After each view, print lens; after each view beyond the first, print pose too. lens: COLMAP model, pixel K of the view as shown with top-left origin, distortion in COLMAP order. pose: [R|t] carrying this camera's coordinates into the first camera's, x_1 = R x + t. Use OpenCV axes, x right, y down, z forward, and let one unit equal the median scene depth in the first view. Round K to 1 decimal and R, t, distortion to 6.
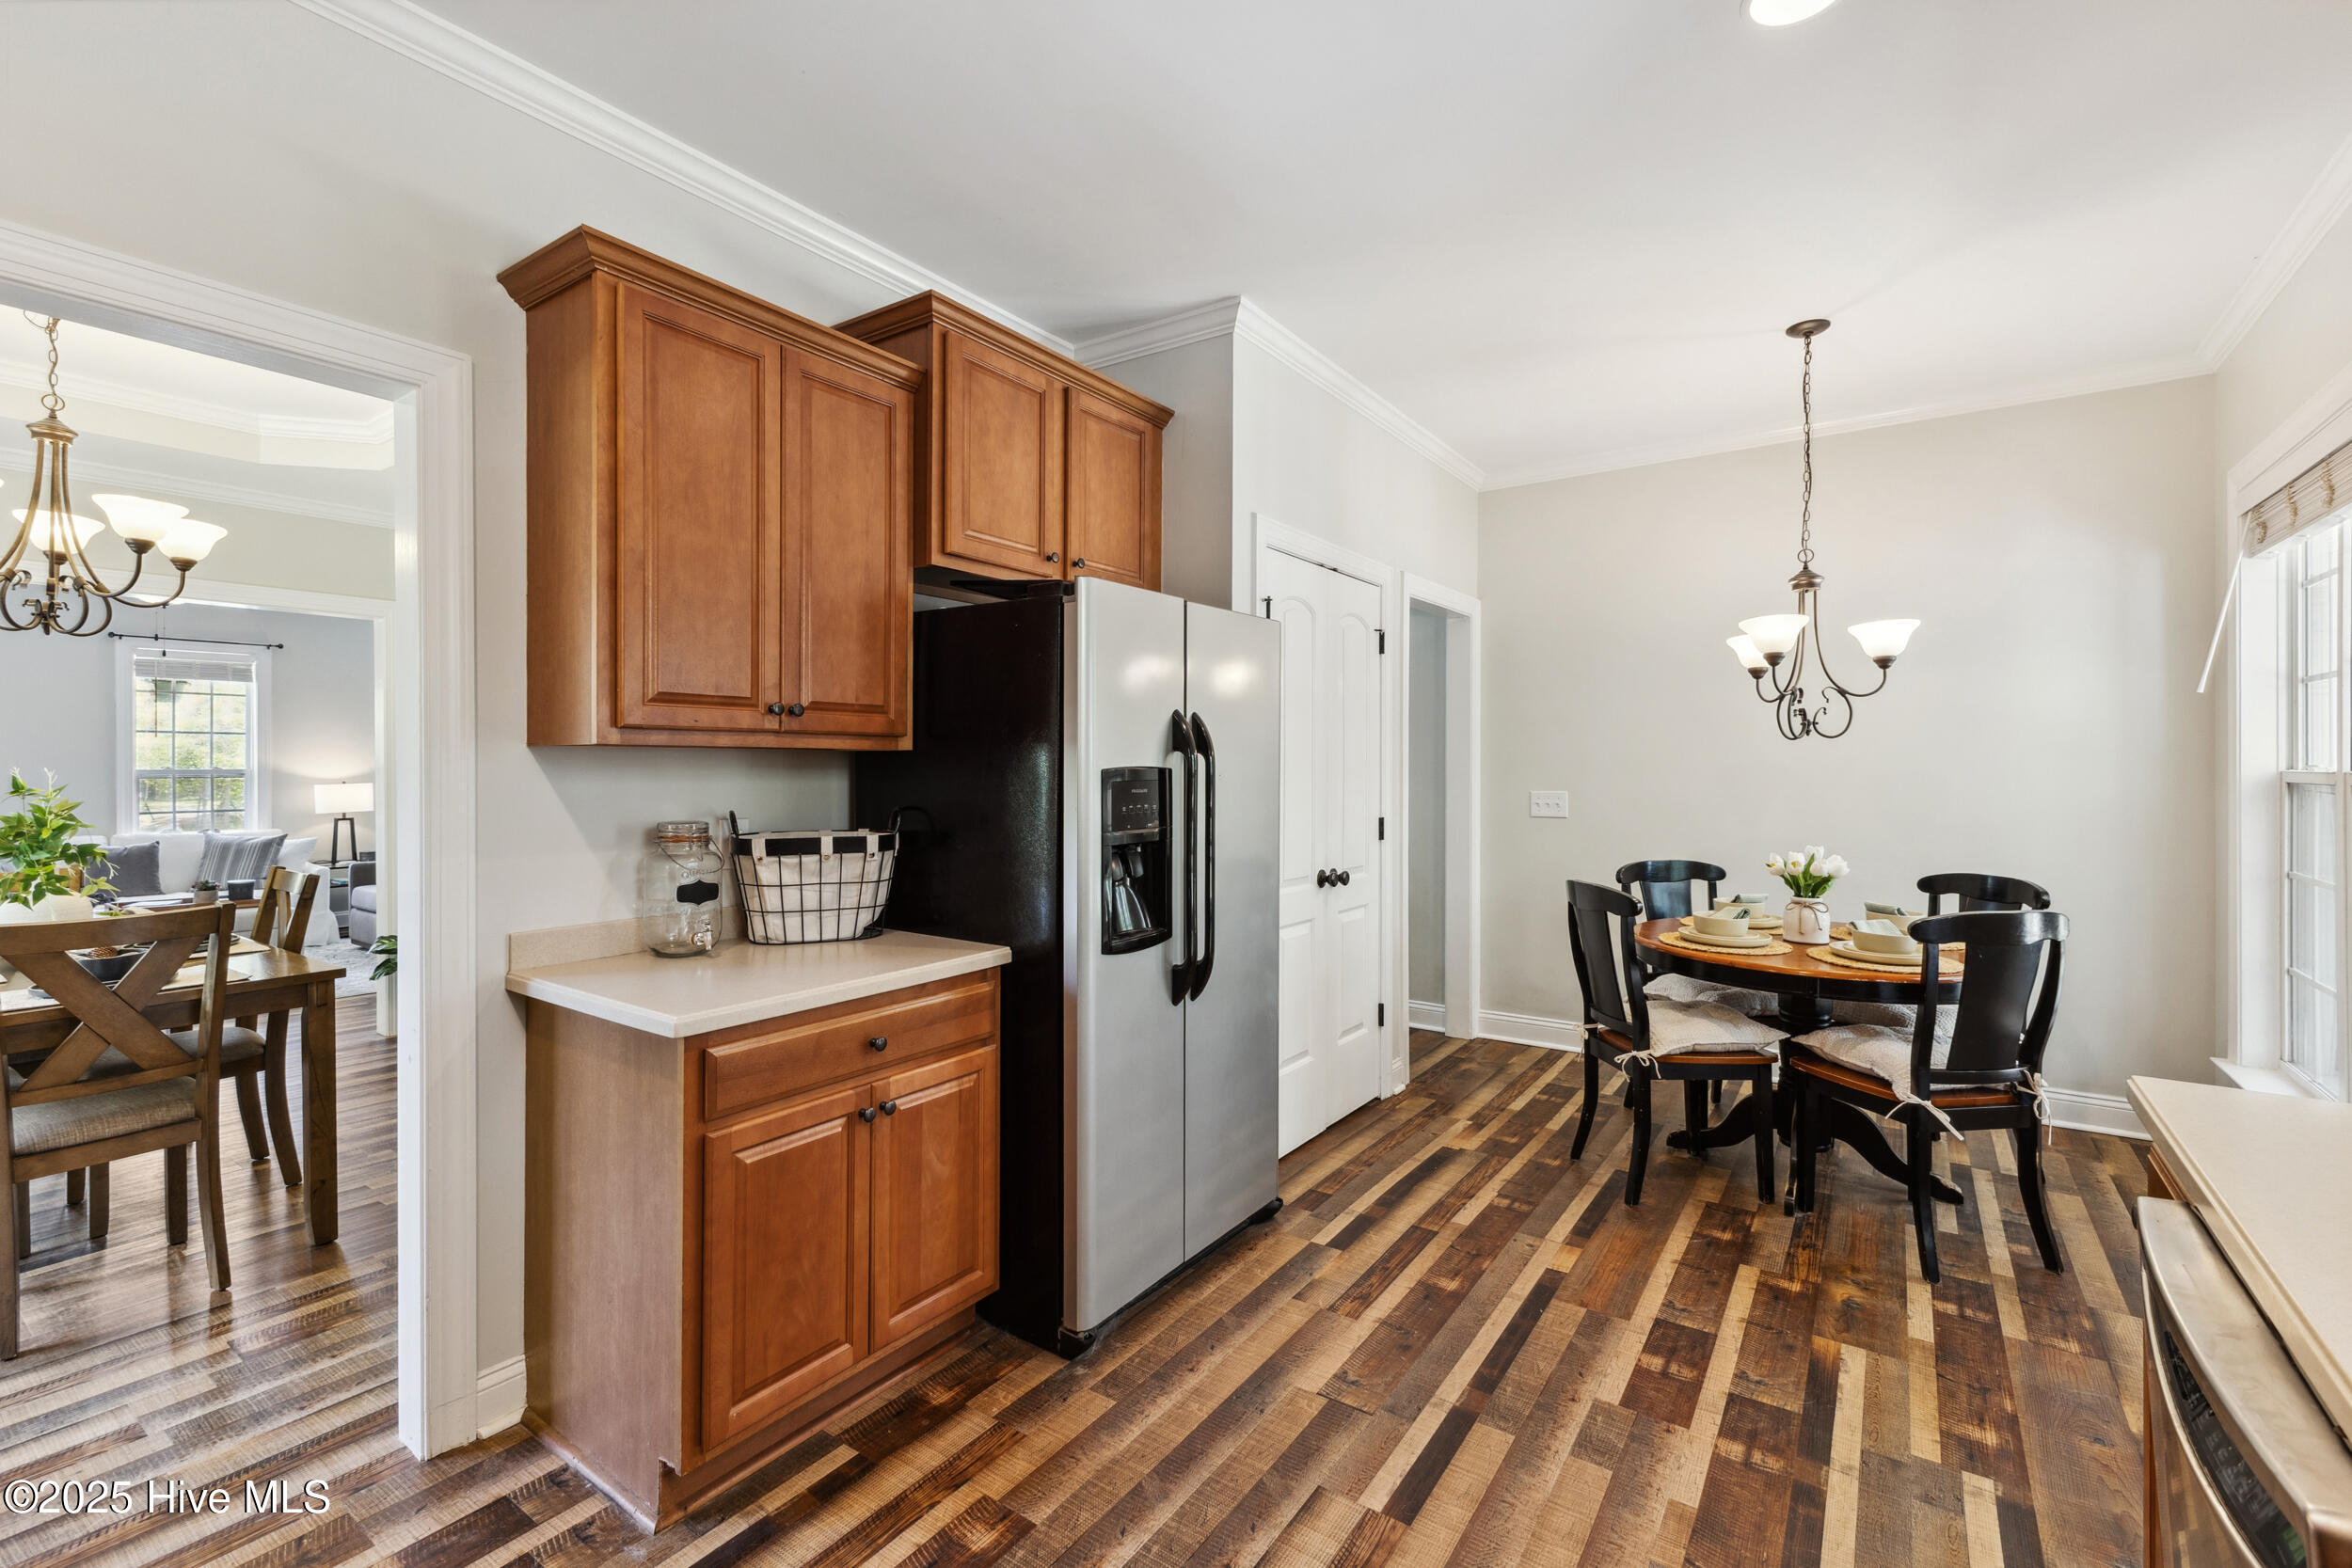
lens RADIAL K [[1015.6, 0, 1177.6], [0, 1015.6, 764.3], [0, 0, 1]] dist [0.001480, 0.000059]
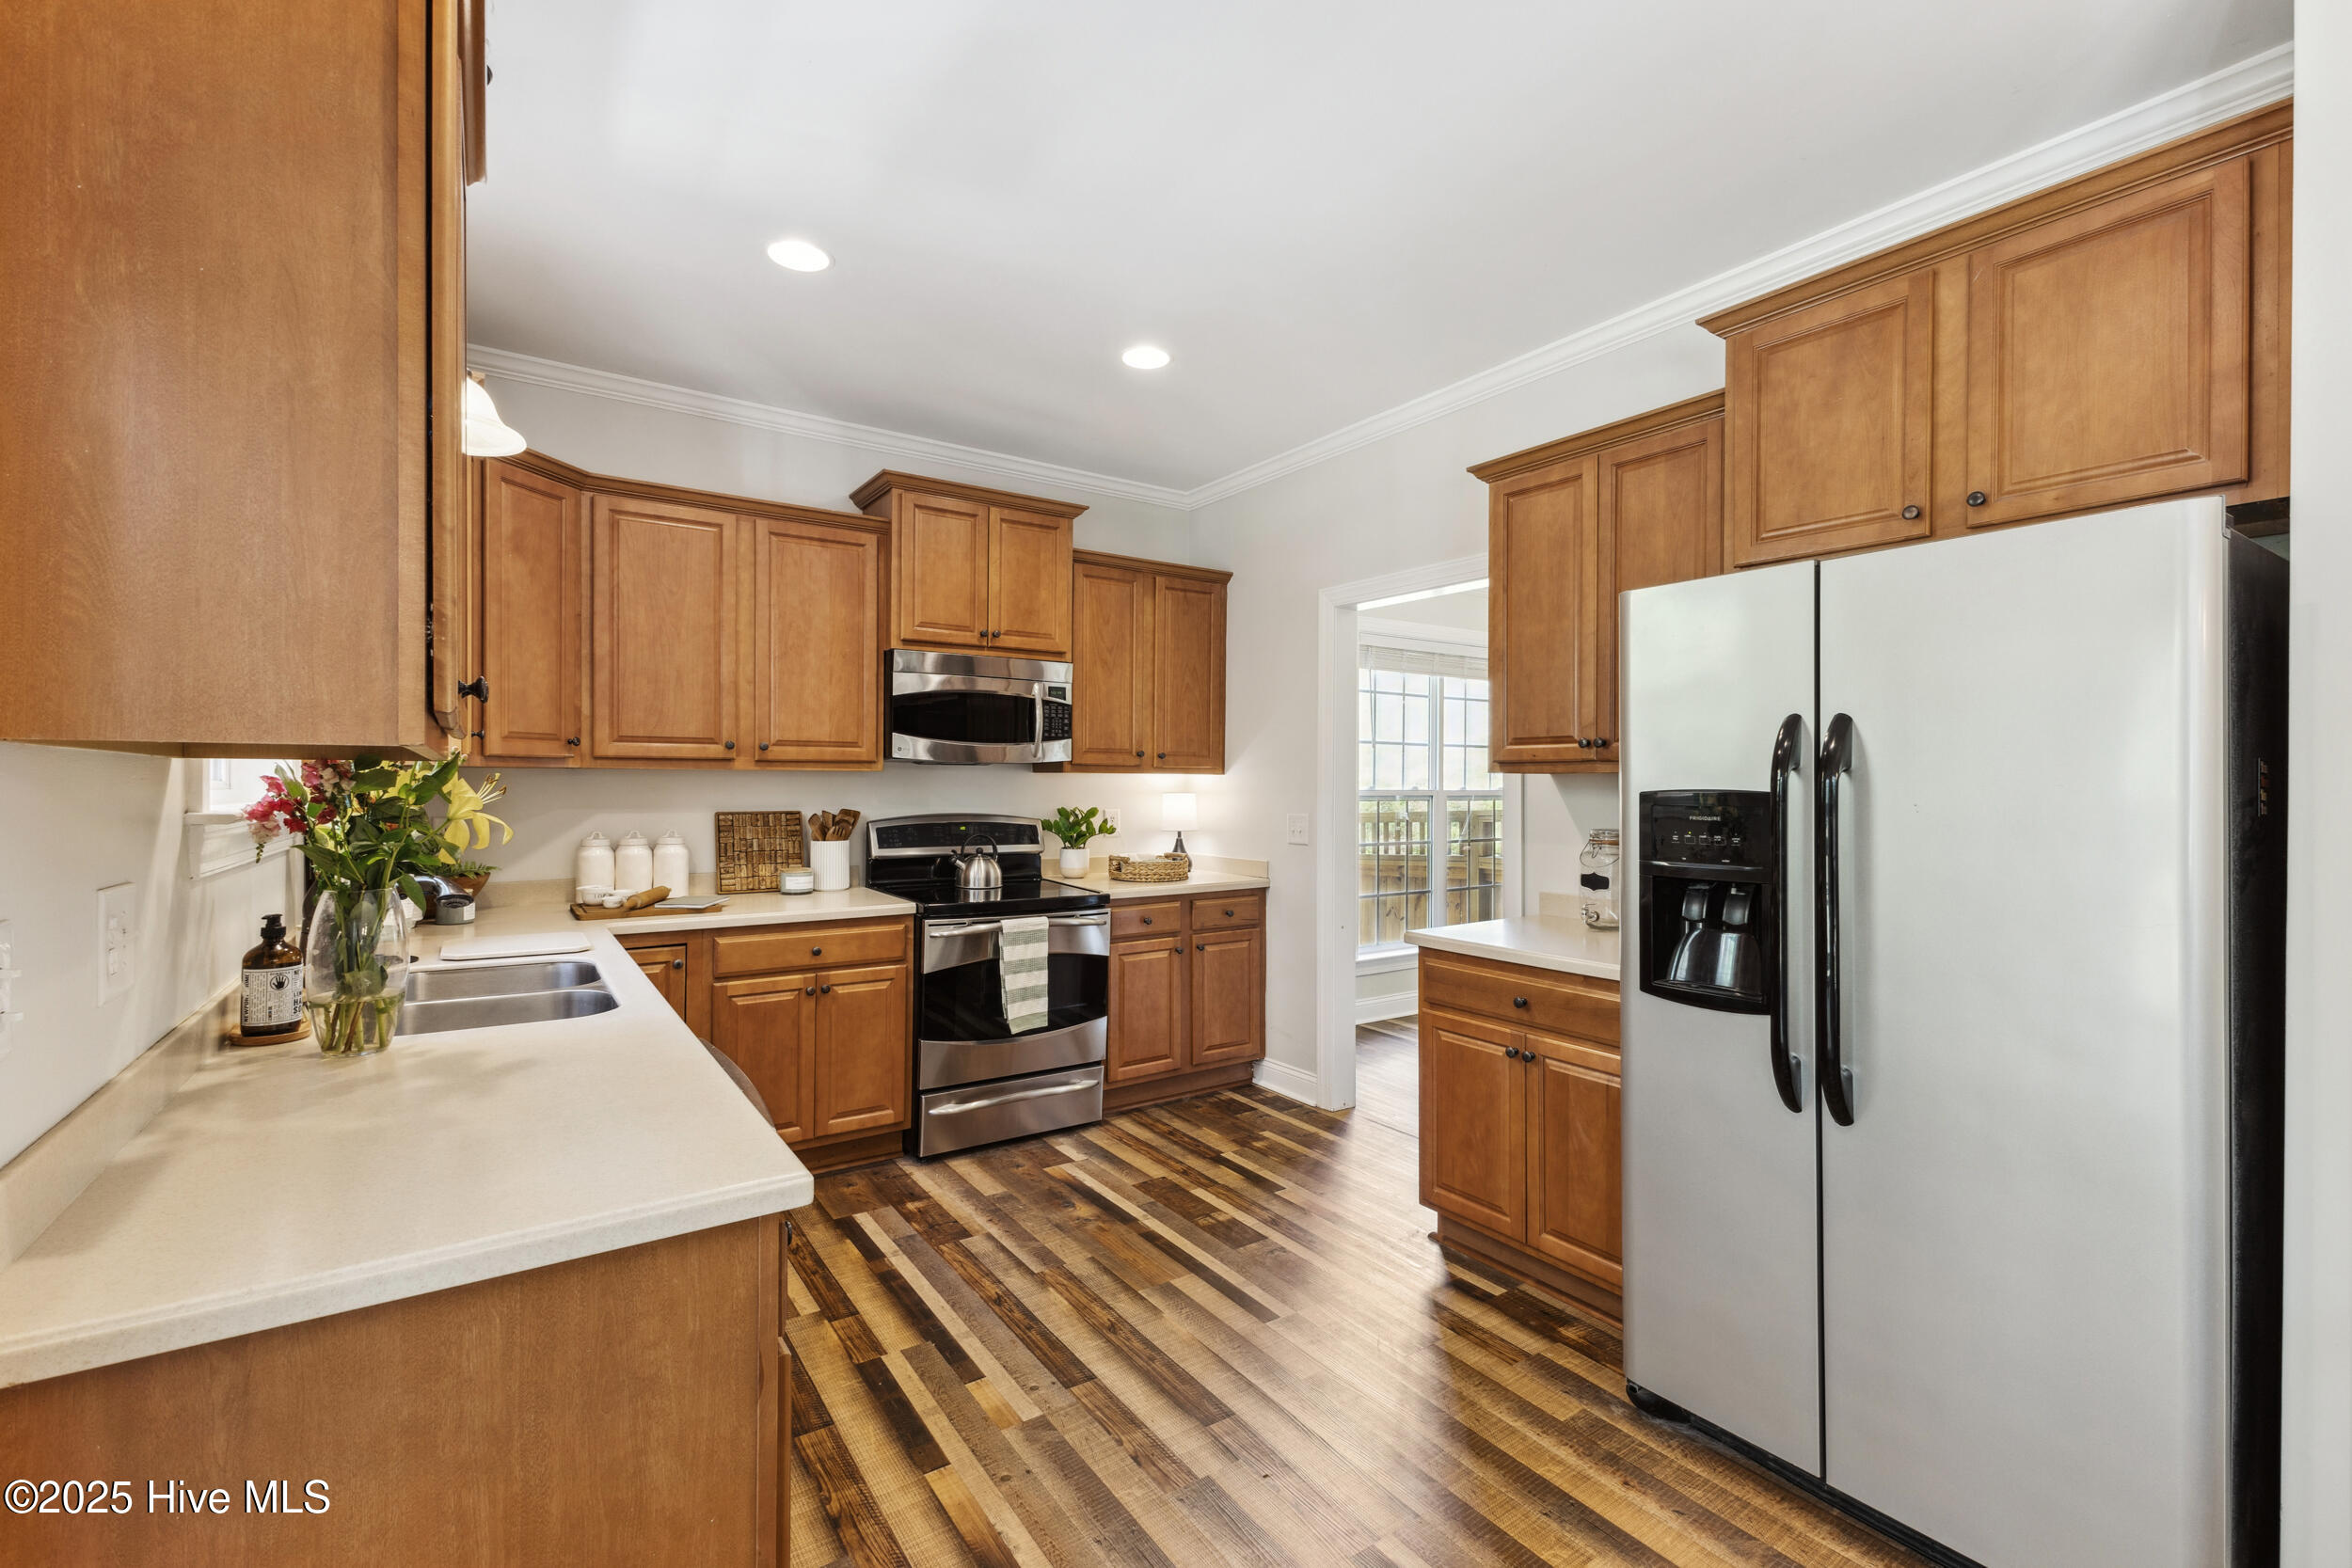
lens RADIAL K [[1015.6, 0, 1177.2], [0, 1015.6, 785.2], [0, 0, 1]] dist [0.001480, 0.000059]
pose [[-0.358414, -0.000401, -0.933563, 1.007250], [-0.003561, 0.999993, 0.000937, -0.001056], [0.933556, 0.003661, -0.358413, 0.993680]]
